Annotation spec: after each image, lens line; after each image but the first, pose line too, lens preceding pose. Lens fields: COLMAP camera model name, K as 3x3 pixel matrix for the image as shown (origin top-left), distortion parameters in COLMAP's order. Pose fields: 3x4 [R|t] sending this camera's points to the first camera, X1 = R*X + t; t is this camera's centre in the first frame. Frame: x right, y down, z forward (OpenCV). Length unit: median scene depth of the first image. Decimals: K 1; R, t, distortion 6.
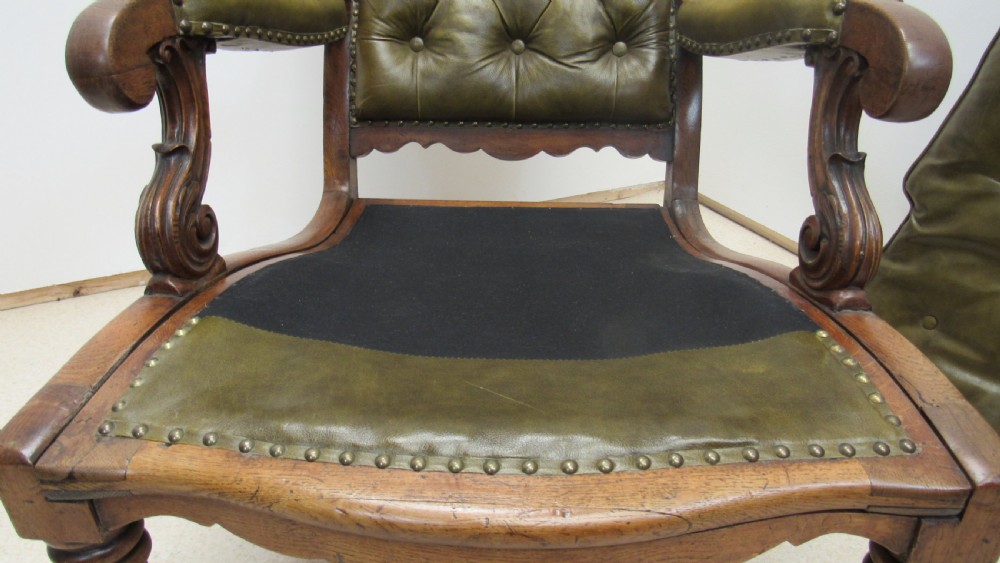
lens RADIAL K [[717.2, 0, 500.0], [0, 717.2, 281.5], [0, 0, 1]] dist [-0.028849, 0.012266]
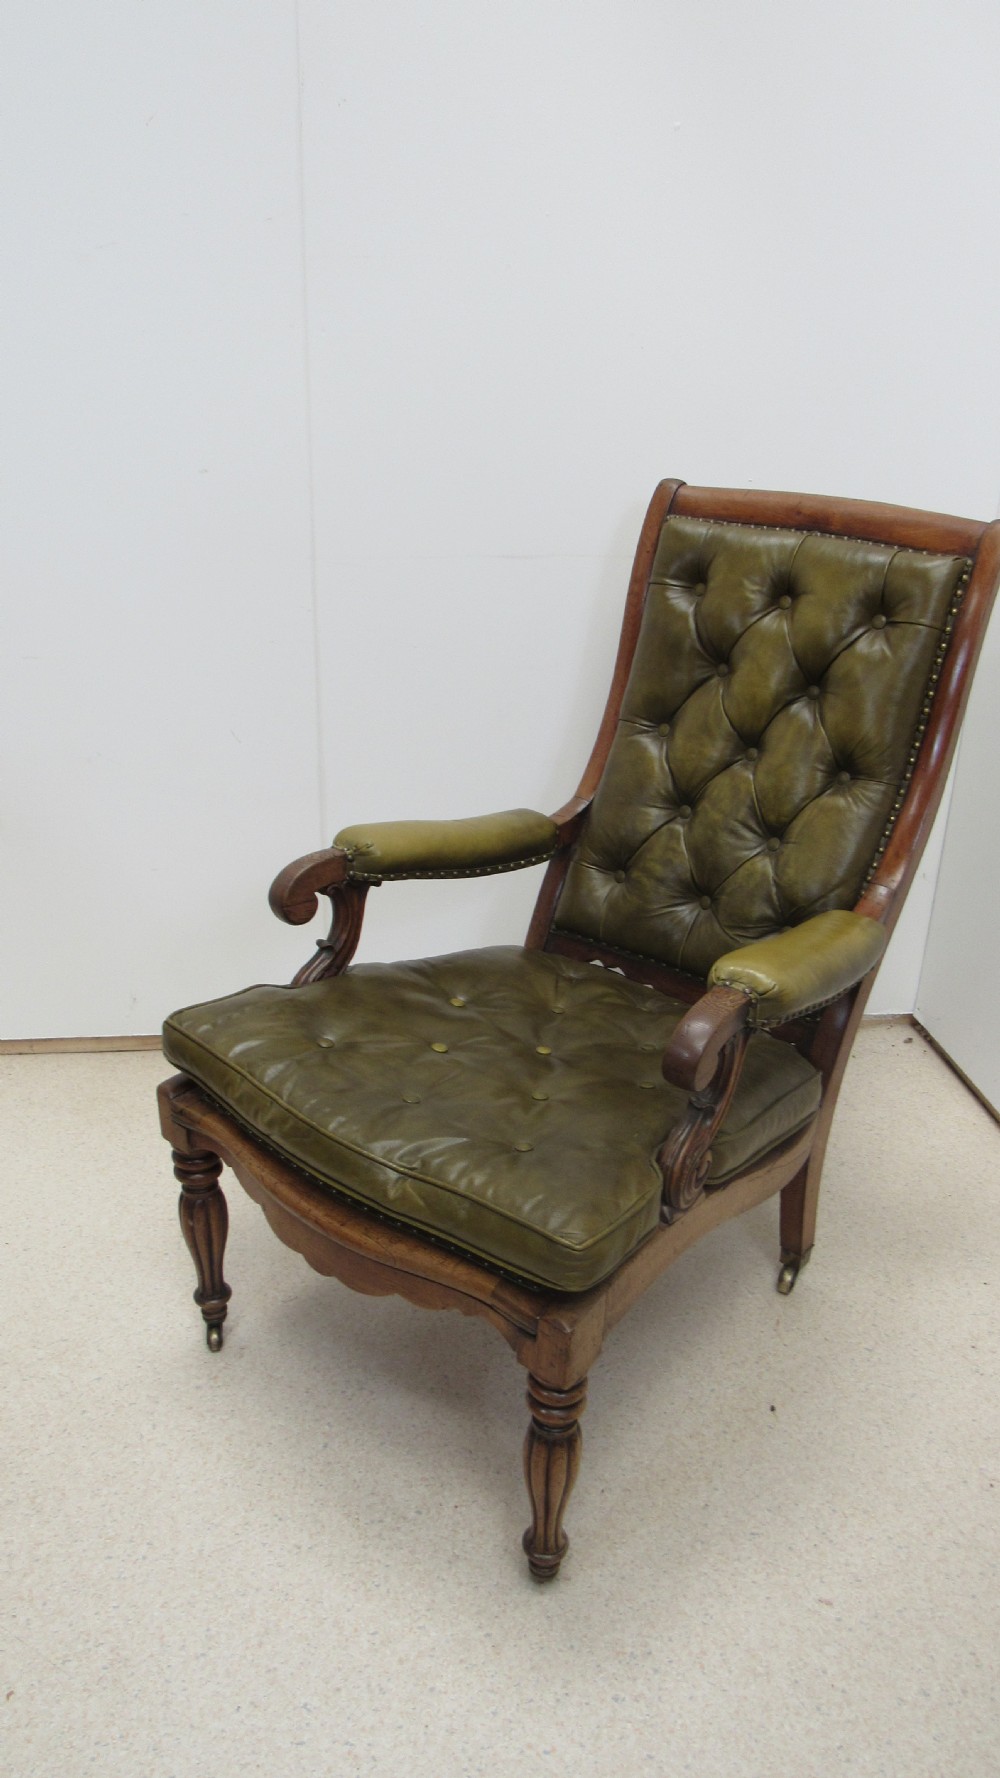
lens RADIAL K [[1275.2, 0, 500.0], [0, 1275.2, 889.0], [0, 0, 1]] dist [-0.028849, 0.012266]
pose [[0.778351, 0.250579, -0.575656, 1.363559], [-0.312172, 0.949987, -0.008569, -0.388573], [0.544718, 0.186374, 0.817647, -1.053860]]
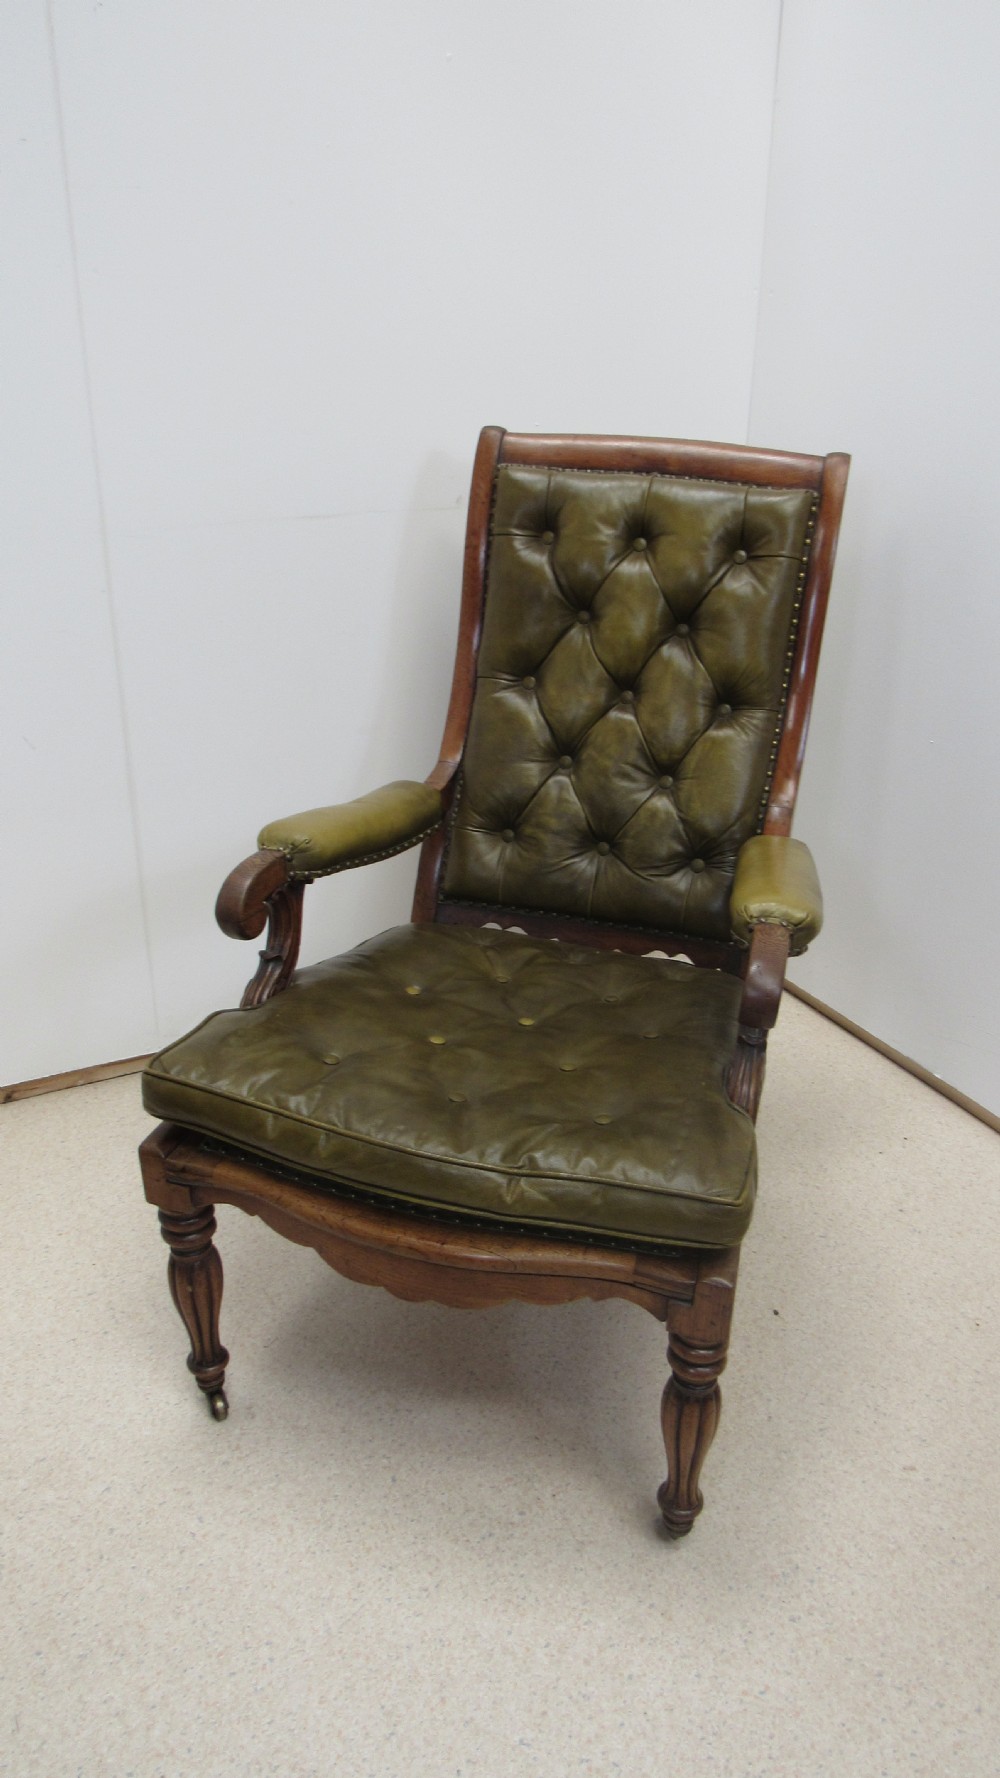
lens RADIAL K [[1275.2, 0, 500.0], [0, 1275.2, 889.0], [0, 0, 1]] dist [-0.028849, 0.012266]
pose [[0.957077, 0.127665, -0.260202, 0.598626], [-0.146349, 0.987777, -0.053659, -0.243826], [0.250171, 0.089436, 0.964062, -1.301742]]
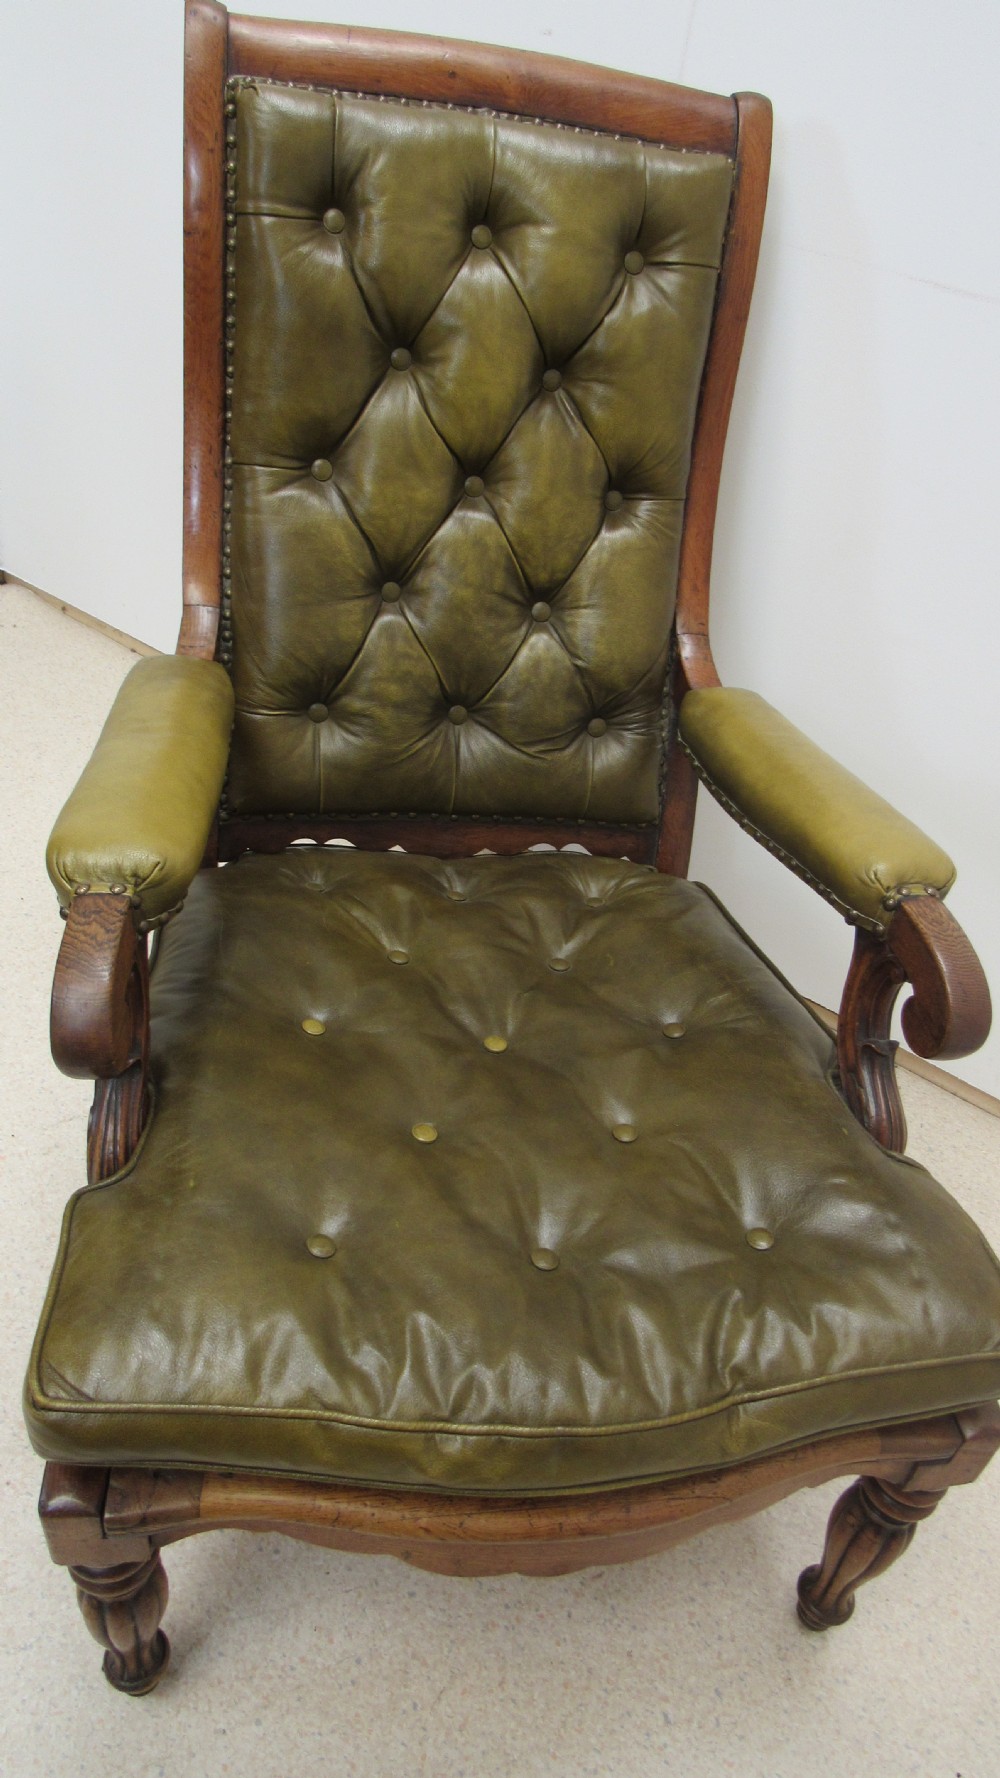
lens RADIAL K [[1262.9, 0, 500.0], [0, 1262.9, 889.0], [0, 0, 1]] dist [-0.029863, 0.001314]
pose [[0.976749, -0.014647, 0.213886, -0.336449], [-0.030448, 0.978072, 0.206028, -0.680793], [-0.212214, -0.207750, 0.954885, -0.409153]]
